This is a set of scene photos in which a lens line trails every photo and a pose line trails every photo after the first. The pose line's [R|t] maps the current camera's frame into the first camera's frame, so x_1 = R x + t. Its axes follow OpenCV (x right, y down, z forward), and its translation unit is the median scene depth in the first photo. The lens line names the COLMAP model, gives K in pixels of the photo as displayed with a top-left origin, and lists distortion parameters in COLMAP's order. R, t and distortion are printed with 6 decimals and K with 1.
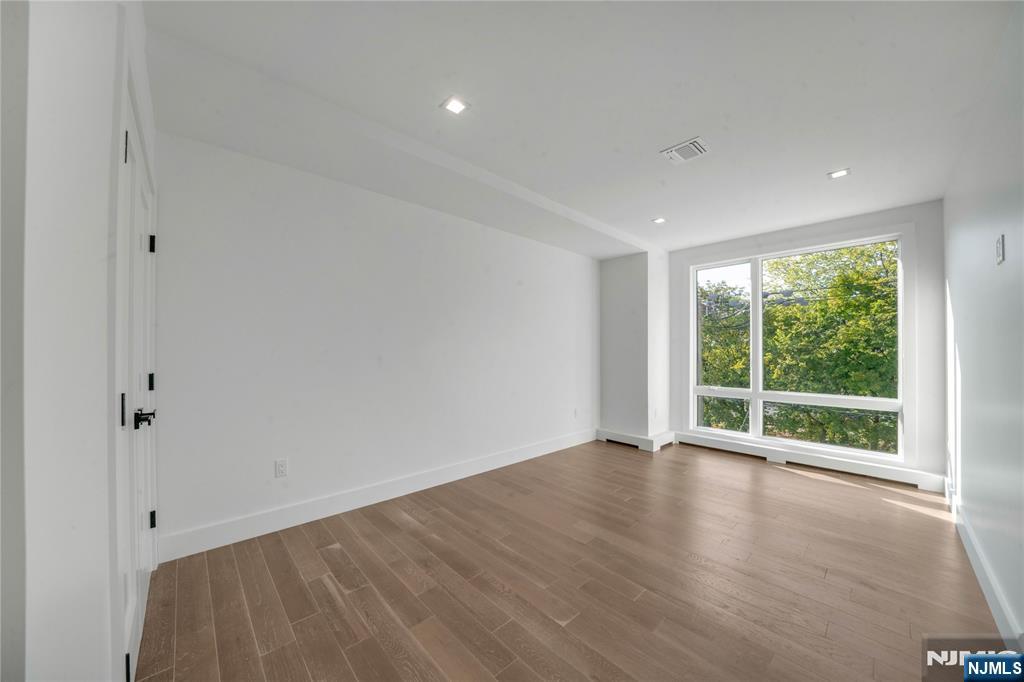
lens RADIAL K [[364.3, 0, 510.7], [0, 364.3, 355.3], [0, 0, 1]] dist [-0.009539, -0.000198]
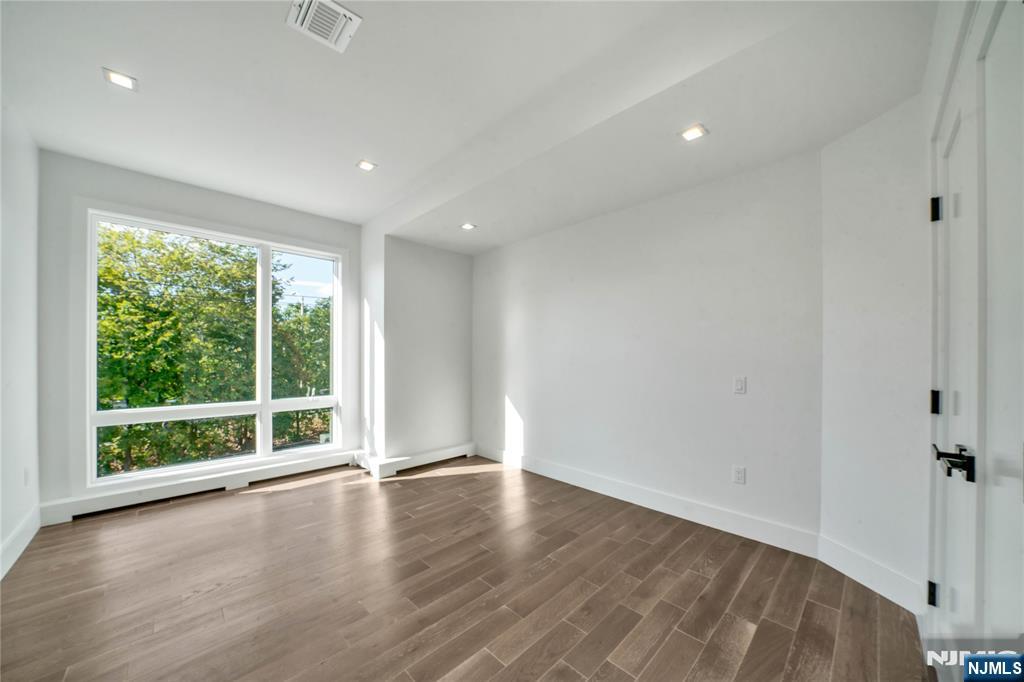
lens RADIAL K [[364.3, 0, 510.7], [0, 364.3, 355.3], [0, 0, 1]] dist [-0.009539, -0.000198]
pose [[-0.081002, 0.013046, 0.996629, -0.113400], [-0.002803, 0.999907, -0.013317, 0.003300], [-0.996710, -0.003872, -0.080958, 0.381092]]
